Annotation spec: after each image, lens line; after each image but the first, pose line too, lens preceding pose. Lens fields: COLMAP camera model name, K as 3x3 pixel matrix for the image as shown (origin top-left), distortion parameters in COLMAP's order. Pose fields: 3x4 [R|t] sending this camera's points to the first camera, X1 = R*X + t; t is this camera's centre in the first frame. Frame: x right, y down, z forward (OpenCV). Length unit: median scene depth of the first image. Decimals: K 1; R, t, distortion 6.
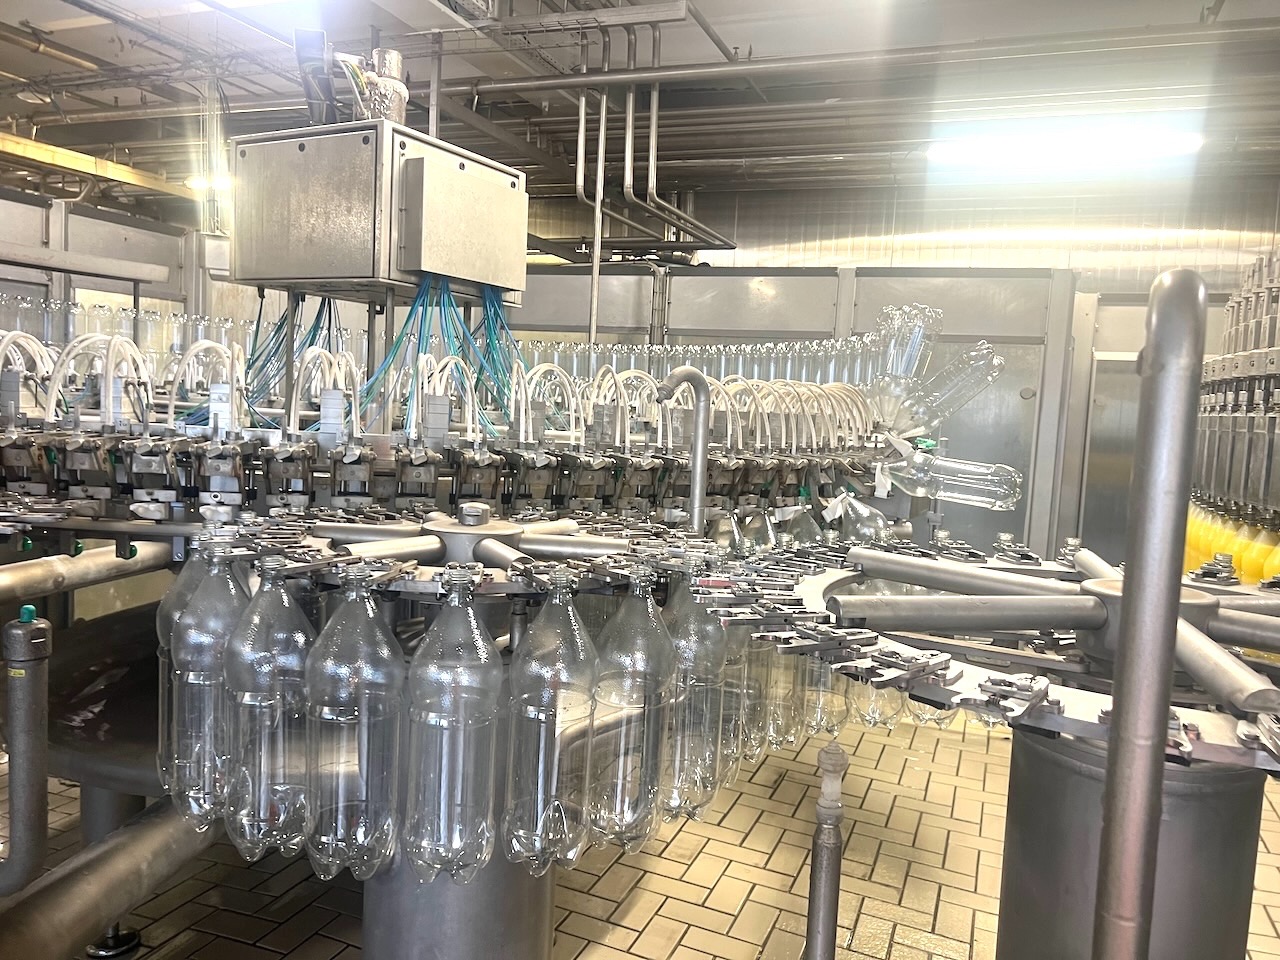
lens RADIAL K [[979.9, 0, 631.5], [0, 979.9, 478.5], [0, 0, 1]] dist [0.010210, 0.000465]
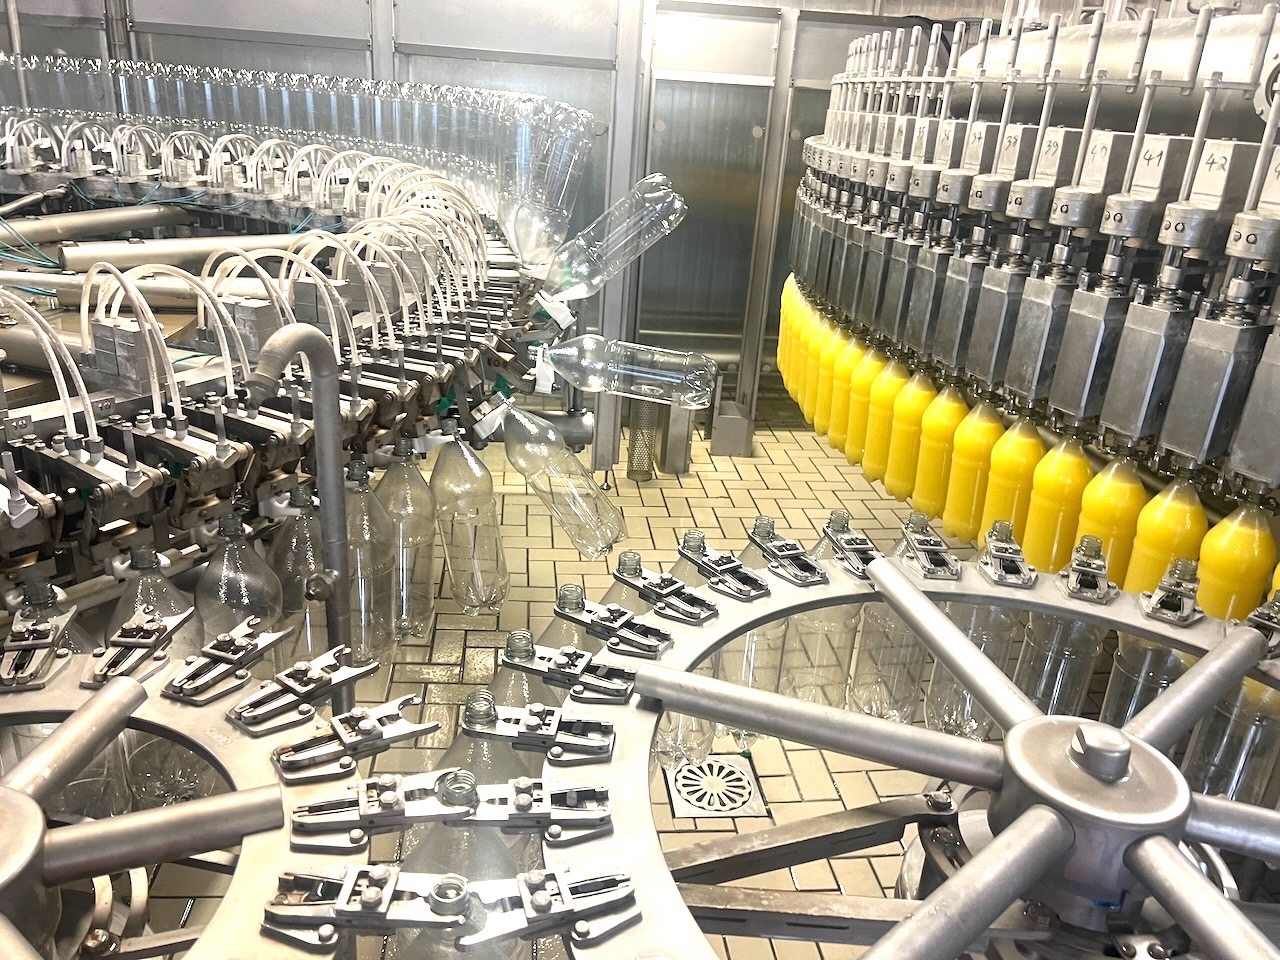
lens RADIAL K [[979.9, 0, 631.5], [0, 979.9, 478.5], [0, 0, 1]] dist [0.010210, 0.000465]
pose [[0.883648, -0.172167, 0.435344, -0.027271], [0.021059, 0.943597, 0.330425, -0.160392], [-0.467677, -0.282812, 0.837434, 0.297514]]
